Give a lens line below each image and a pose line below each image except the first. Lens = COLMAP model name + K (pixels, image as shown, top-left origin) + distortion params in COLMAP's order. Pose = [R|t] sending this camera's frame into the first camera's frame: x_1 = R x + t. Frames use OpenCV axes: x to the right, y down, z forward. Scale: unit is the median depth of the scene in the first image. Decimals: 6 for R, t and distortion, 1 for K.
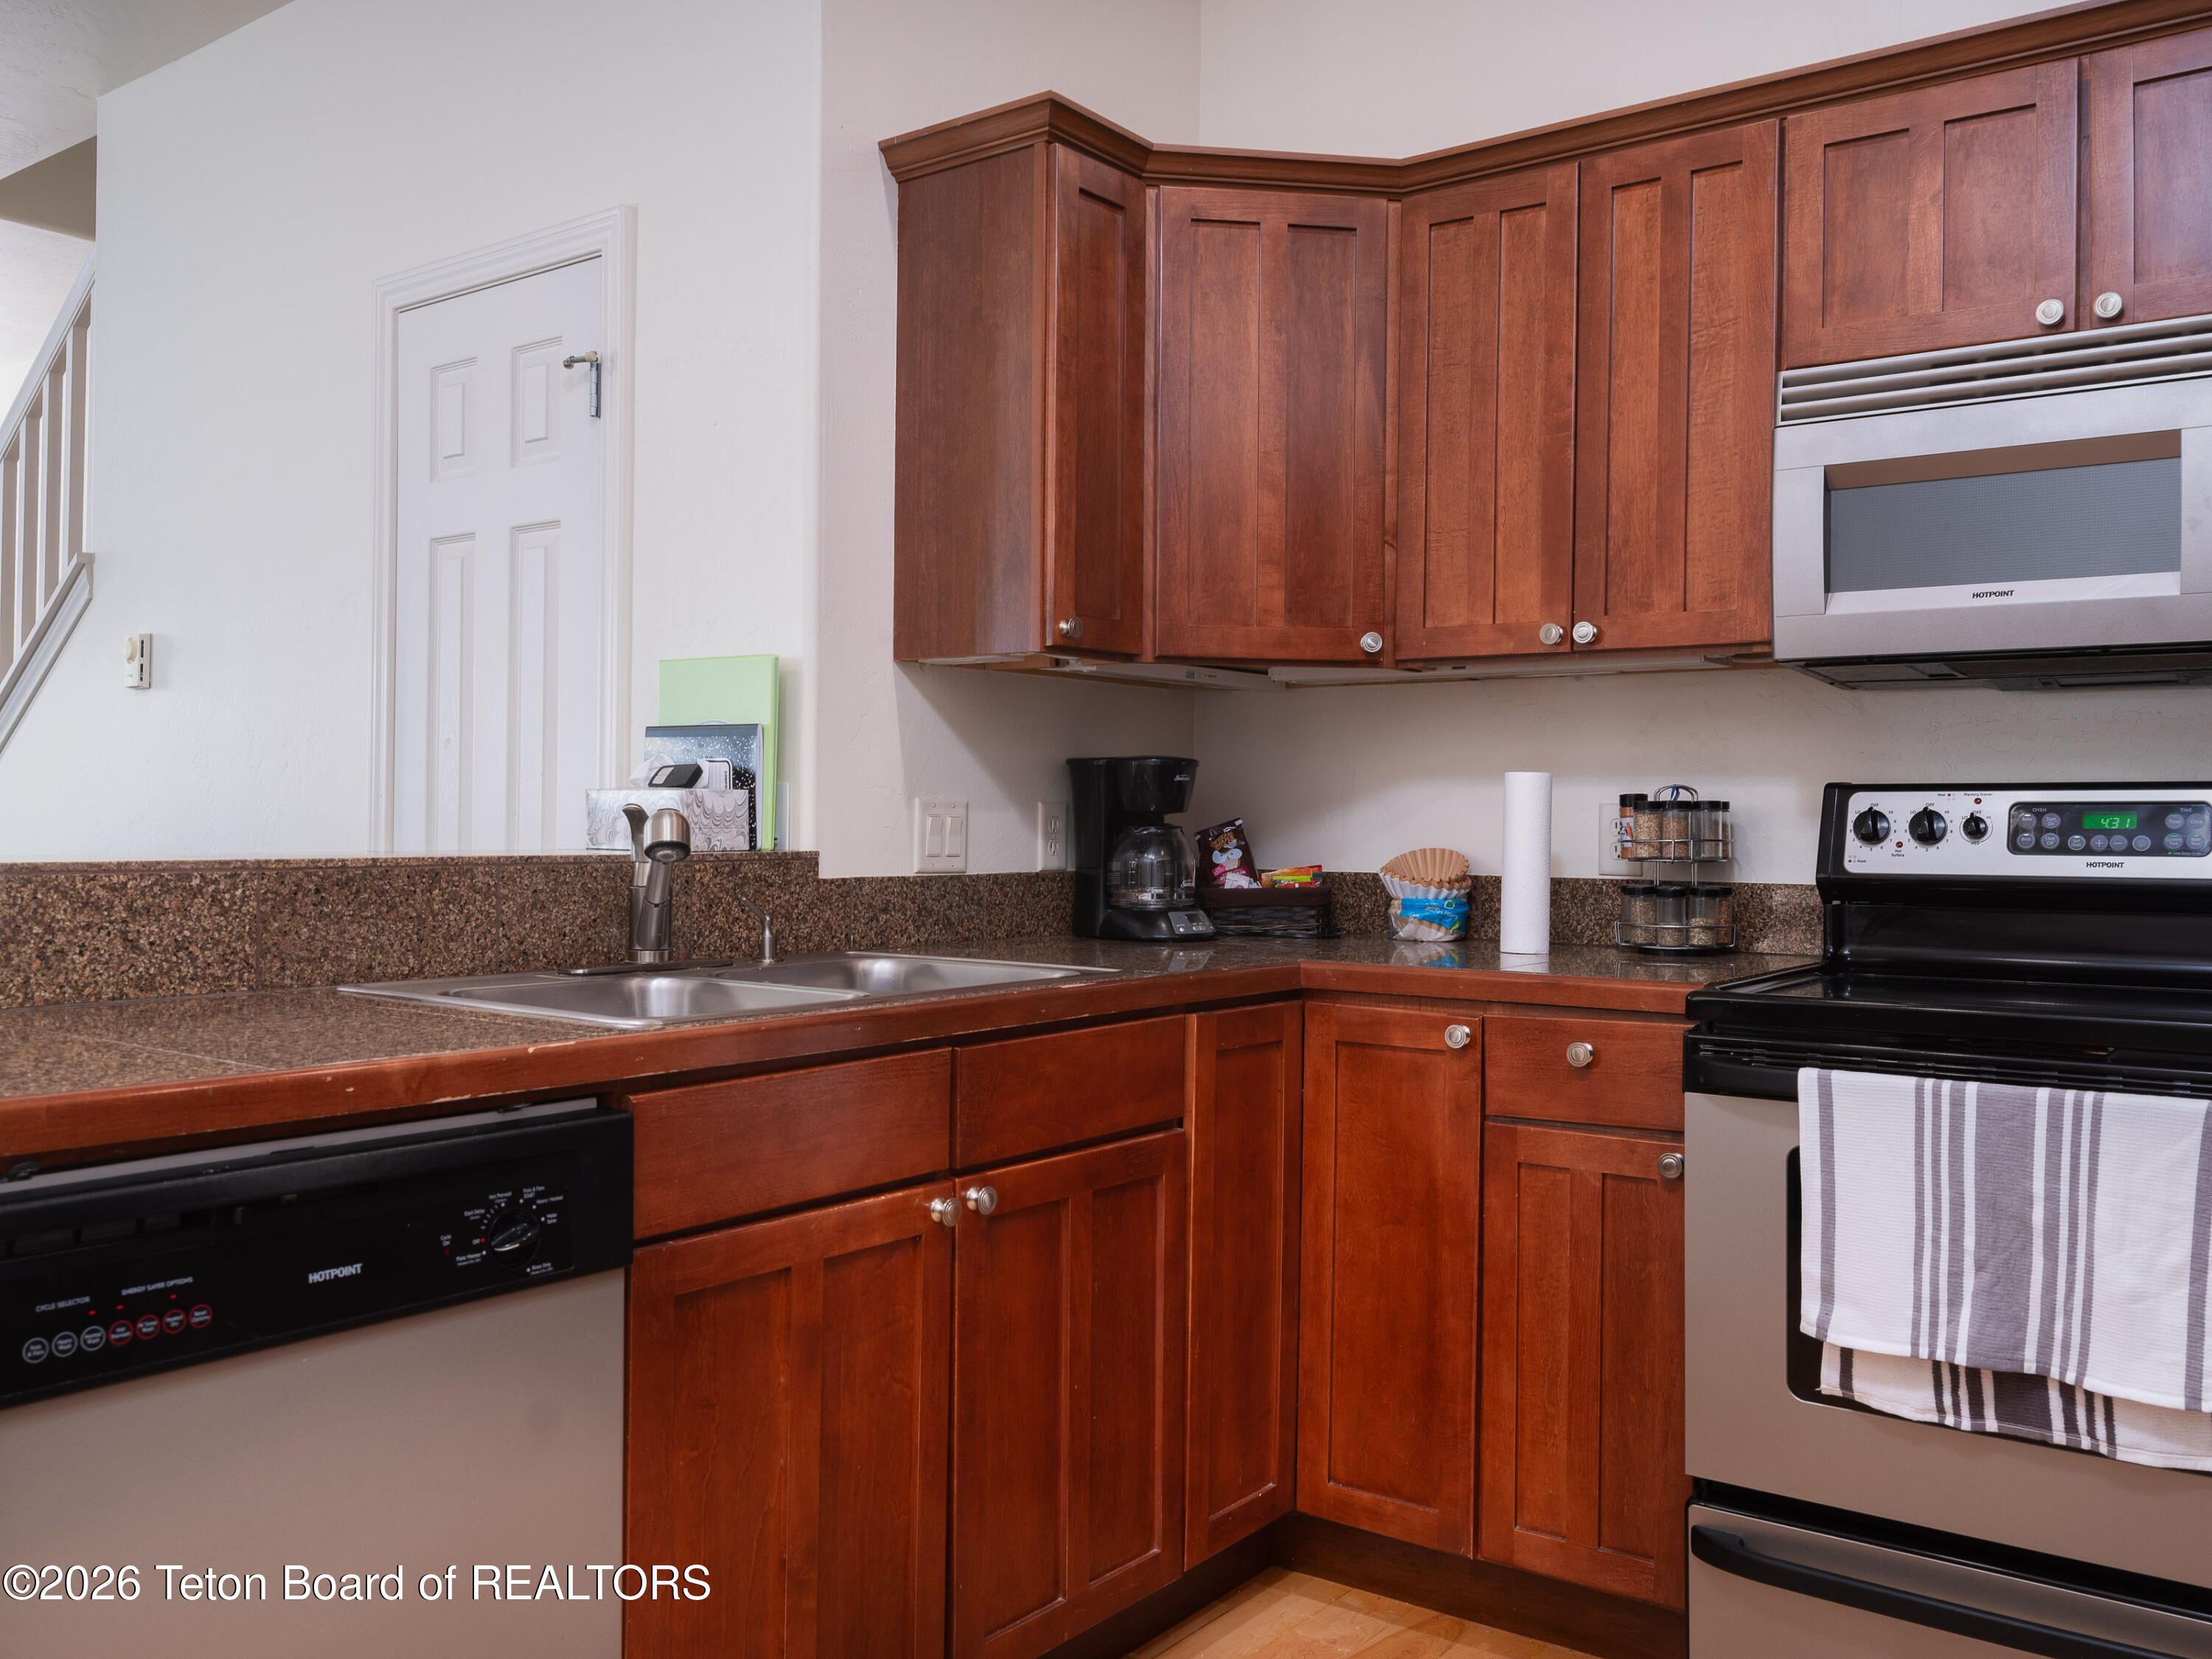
lens RADIAL K [[1843.3, 0, 1116.1], [0, 1843.3, 826.2], [0, 0, 1]] dist [0.005200, 0.011158]
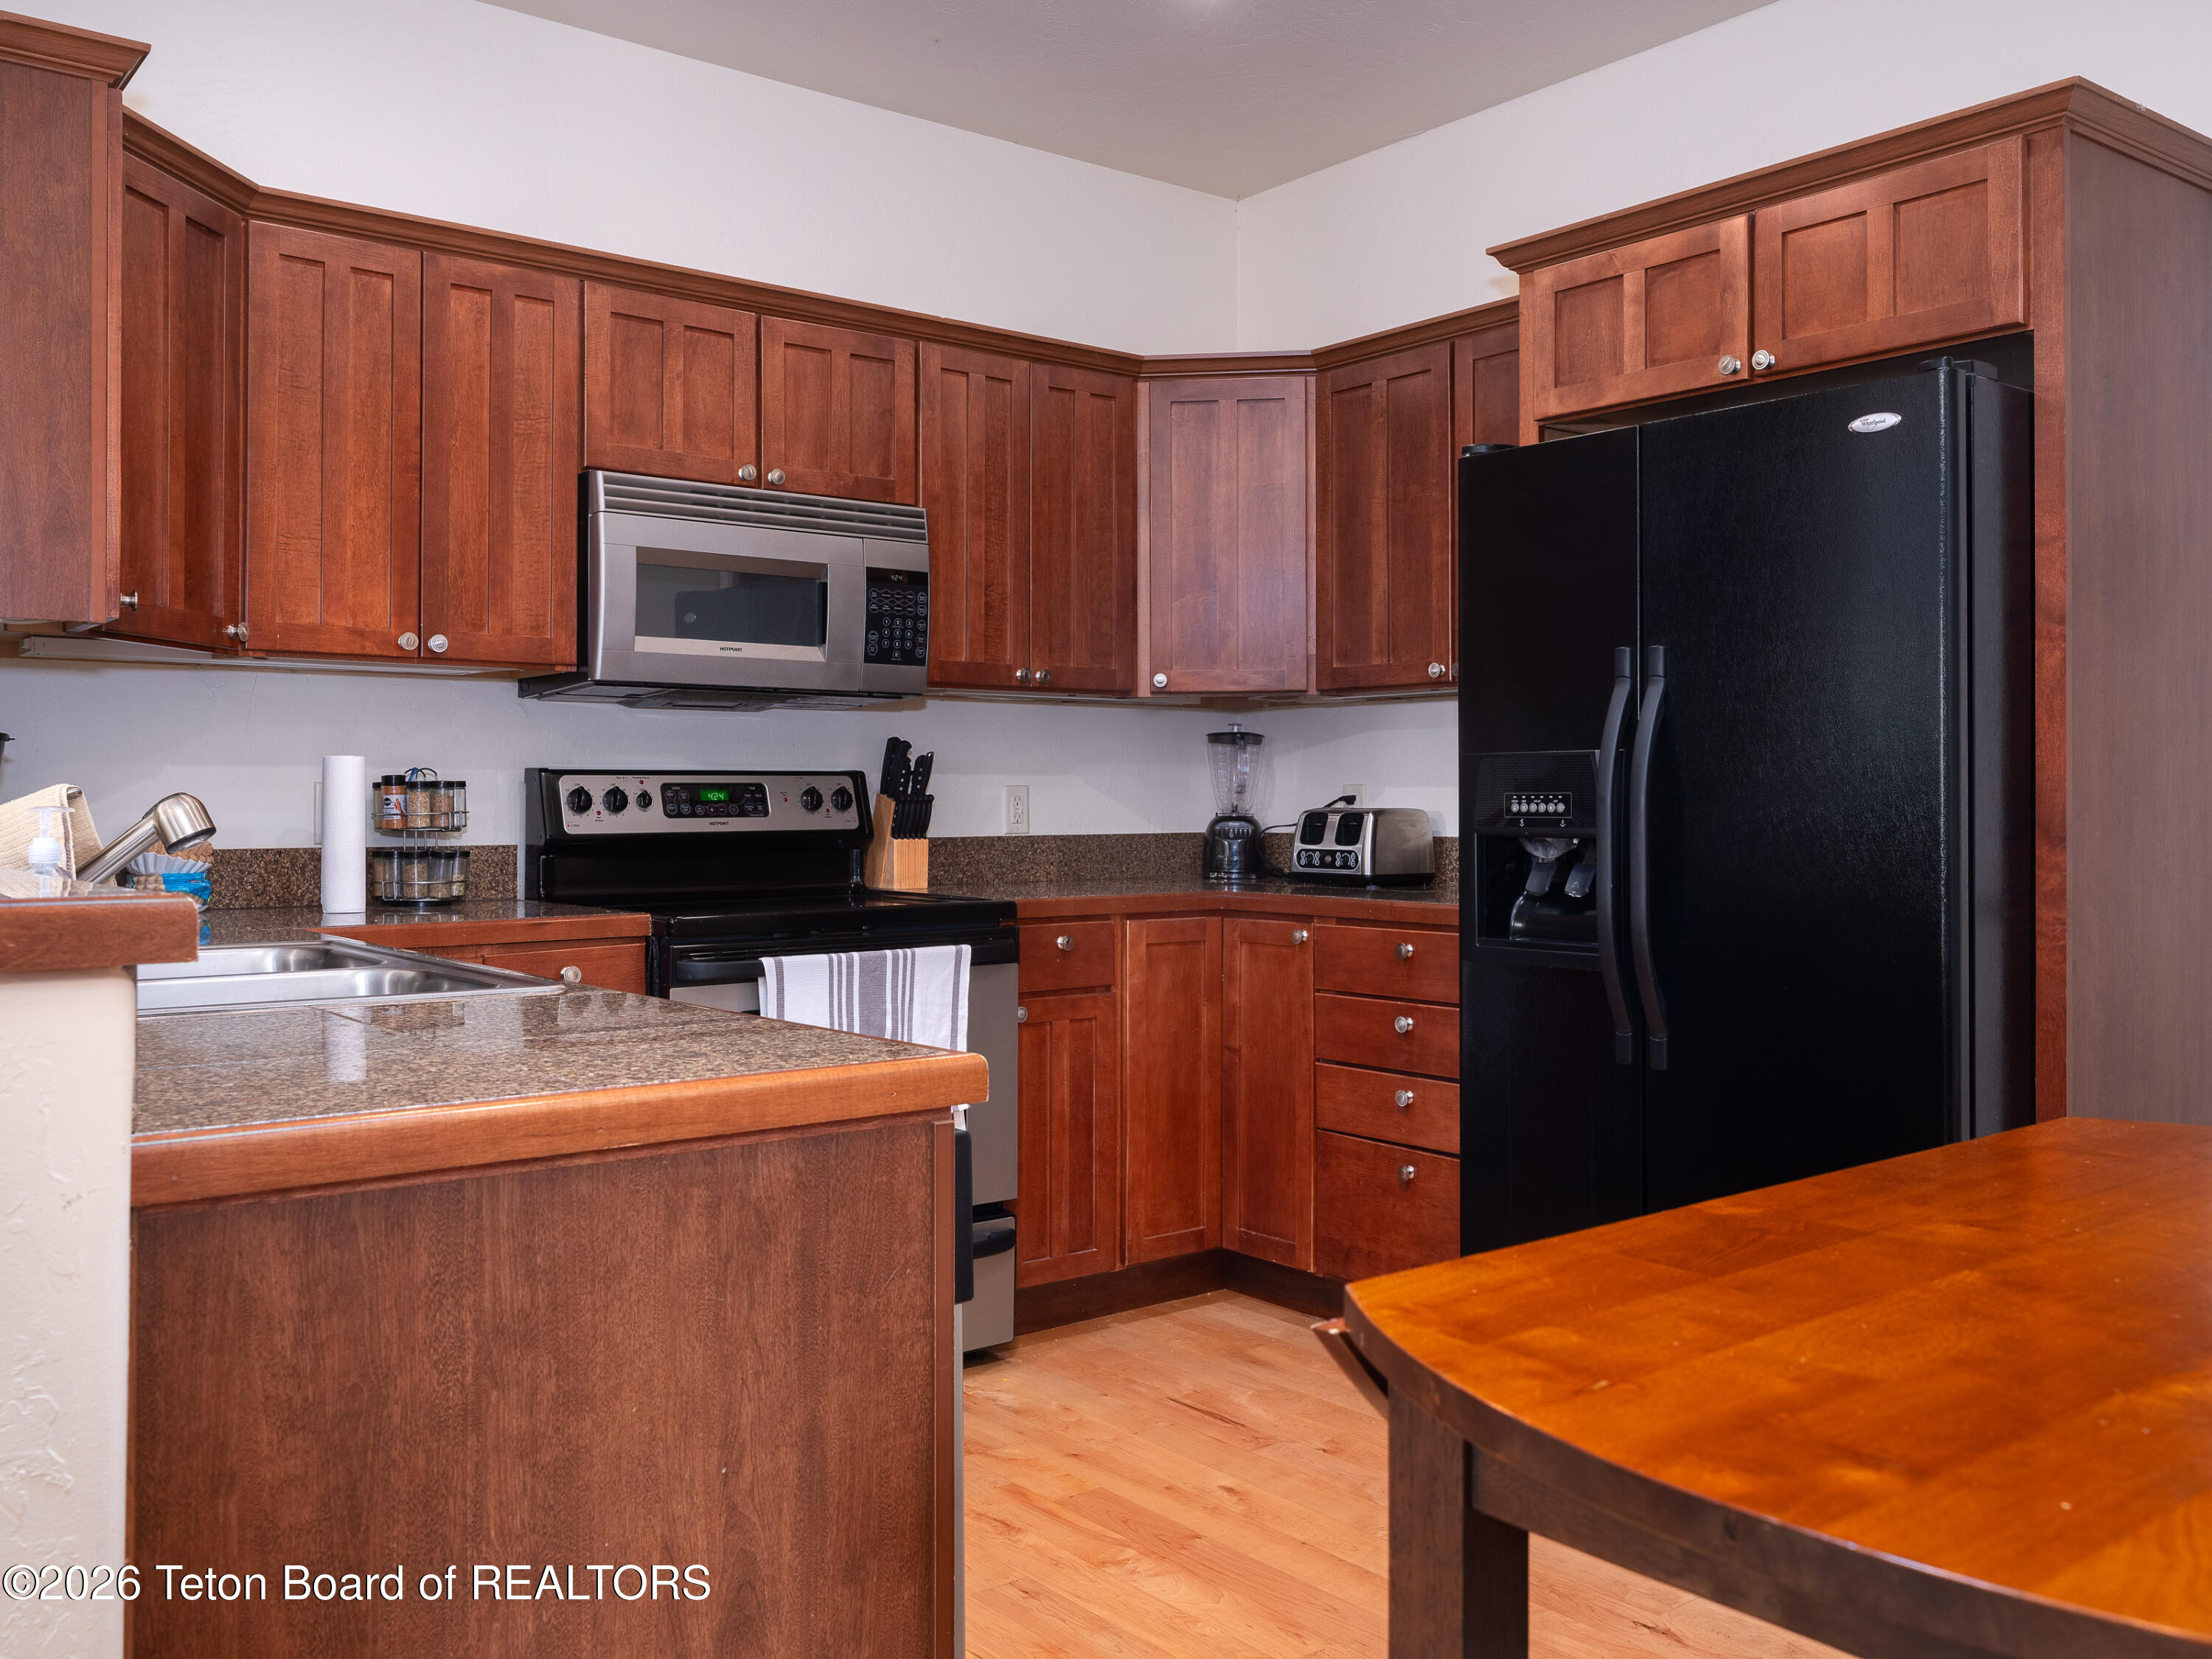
lens RADIAL K [[1843.3, 0, 1104.0], [0, 1843.3, 824.7], [0, 0, 1]] dist [0.005200, 0.011158]
pose [[0.267365, -0.021498, 0.963355, -1.170462], [0.007088, 0.999768, 0.020344, -0.009893], [-0.963569, 0.001389, 0.267455, 0.361881]]
